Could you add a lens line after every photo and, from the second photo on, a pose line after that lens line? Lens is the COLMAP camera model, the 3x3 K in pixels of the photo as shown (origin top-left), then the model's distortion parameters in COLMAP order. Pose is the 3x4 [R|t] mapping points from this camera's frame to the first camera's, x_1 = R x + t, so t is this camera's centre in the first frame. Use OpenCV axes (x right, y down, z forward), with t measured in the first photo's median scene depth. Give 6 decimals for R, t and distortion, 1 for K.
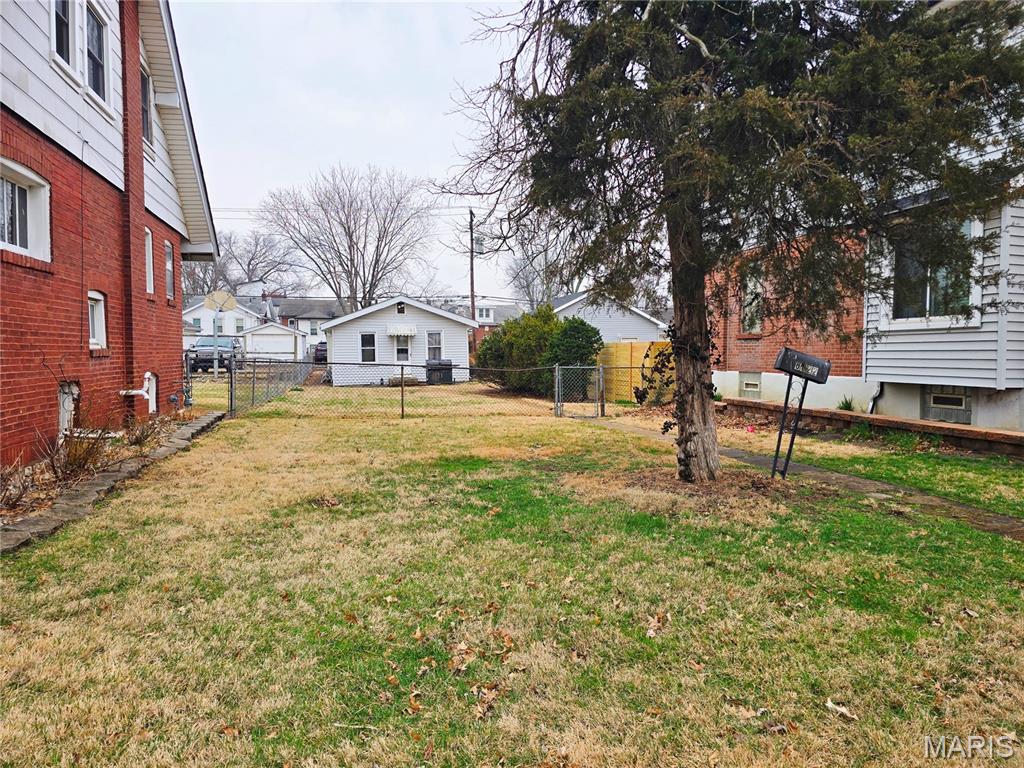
lens RADIAL K [[693.5, 0, 518.8], [0, 693.5, 388.1], [0, 0, 1]] dist [0.057950, -0.048930]
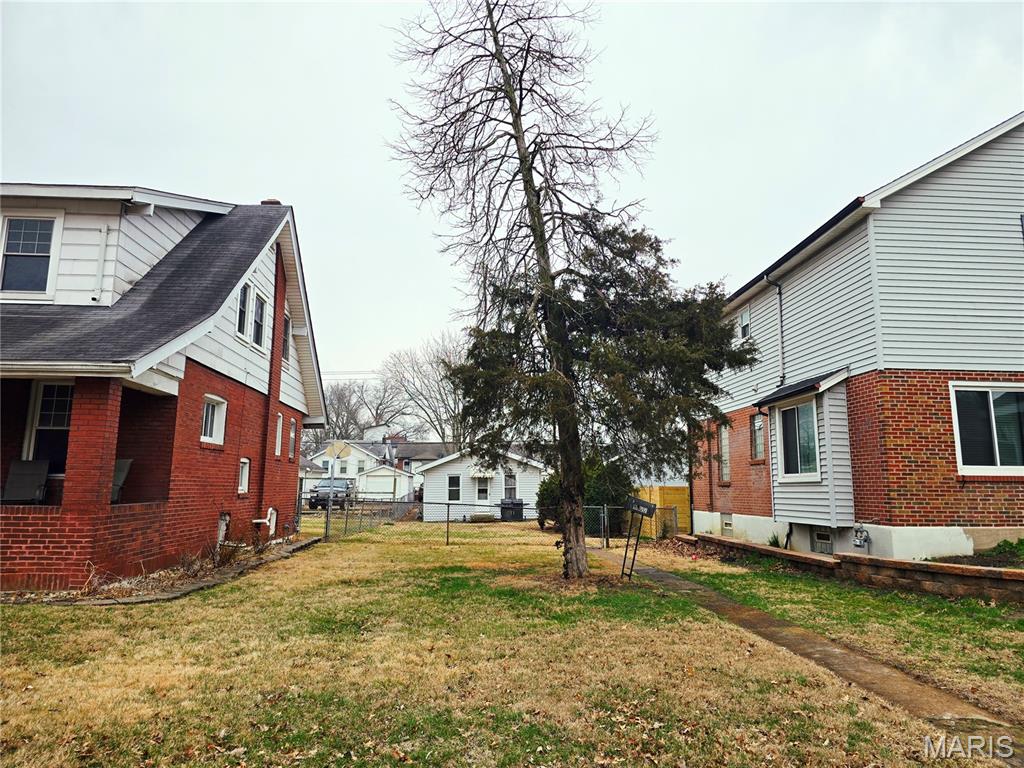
lens RADIAL K [[693.5, 0, 514.9], [0, 693.5, 380.8], [0, 0, 1]] dist [0.057950, -0.048930]
pose [[0.985224, -0.020170, -0.170077, 0.215923], [-0.015573, 0.978378, -0.206240, 0.010008], [0.170559, 0.205841, 0.963607, -0.360609]]
